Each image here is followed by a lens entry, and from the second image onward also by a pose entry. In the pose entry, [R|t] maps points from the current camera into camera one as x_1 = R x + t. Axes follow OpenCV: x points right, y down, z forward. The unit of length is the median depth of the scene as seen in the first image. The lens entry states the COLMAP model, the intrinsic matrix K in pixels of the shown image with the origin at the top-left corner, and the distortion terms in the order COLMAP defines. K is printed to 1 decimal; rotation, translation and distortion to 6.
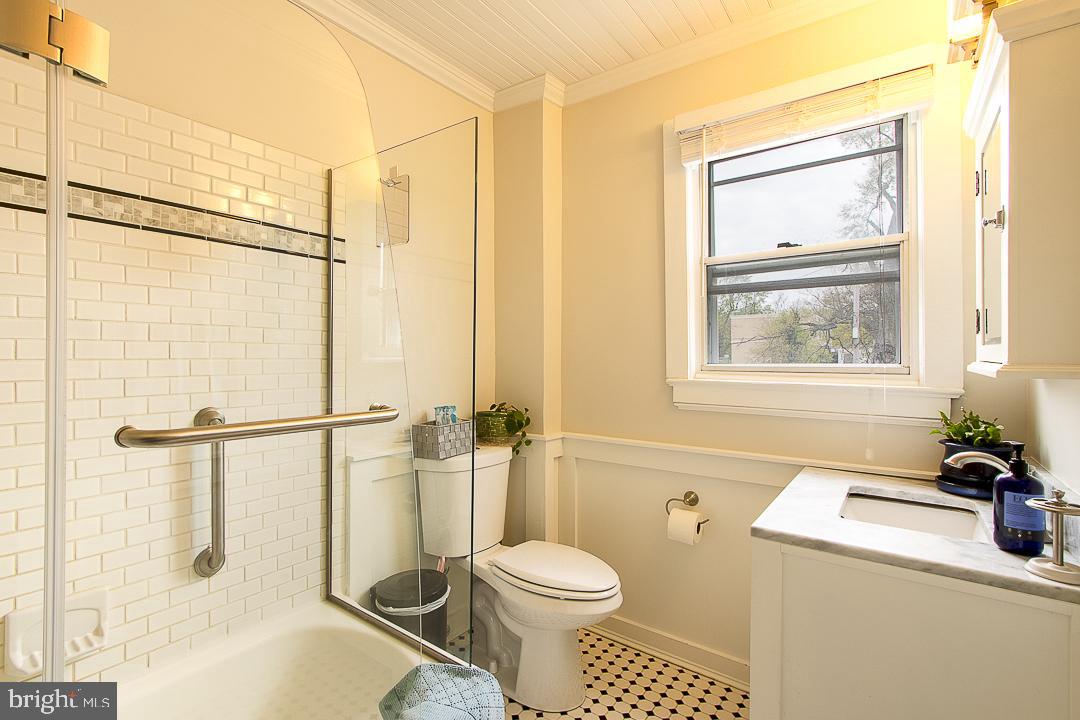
lens RADIAL K [[512.7, 0, 530.3], [0, 512.7, 355.1], [0, 0, 1]] dist [-0.004879, 0.001248]
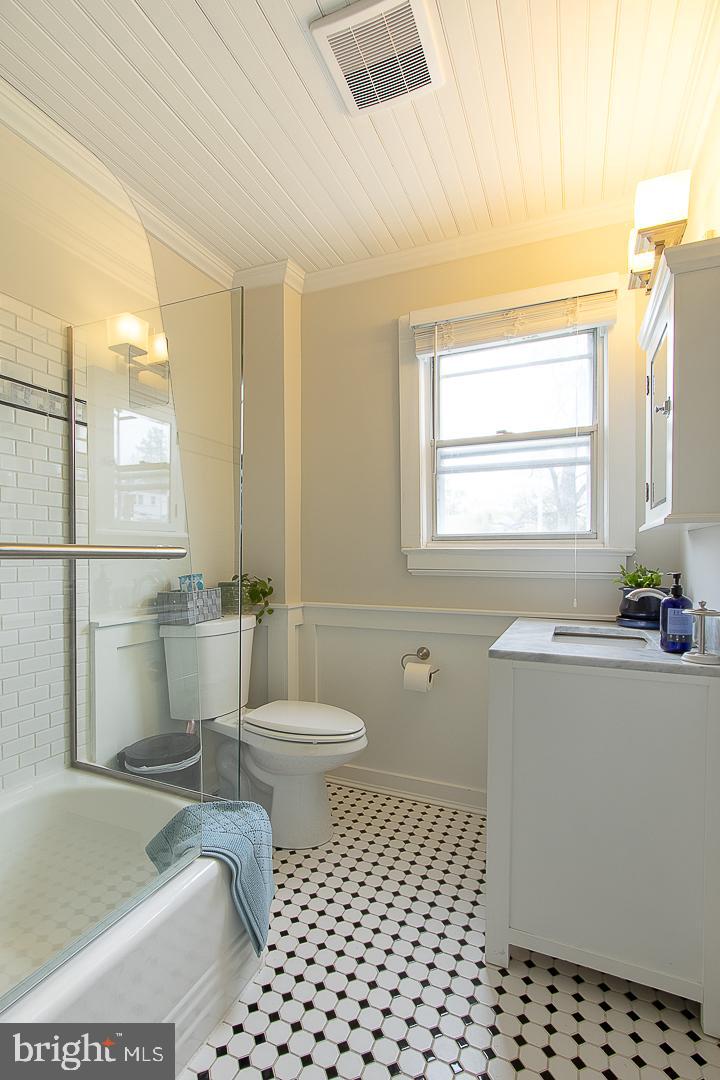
lens RADIAL K [[506.5, 0, 357.7], [0, 506.5, 554.9], [0, 0, 1]] dist [-0.007653, 0.000627]
pose [[0.975361, 0.006011, 0.220534, -0.075142], [-0.008361, 0.999918, 0.009724, 0.055660], [-0.220458, -0.011329, 0.975331, -0.053402]]
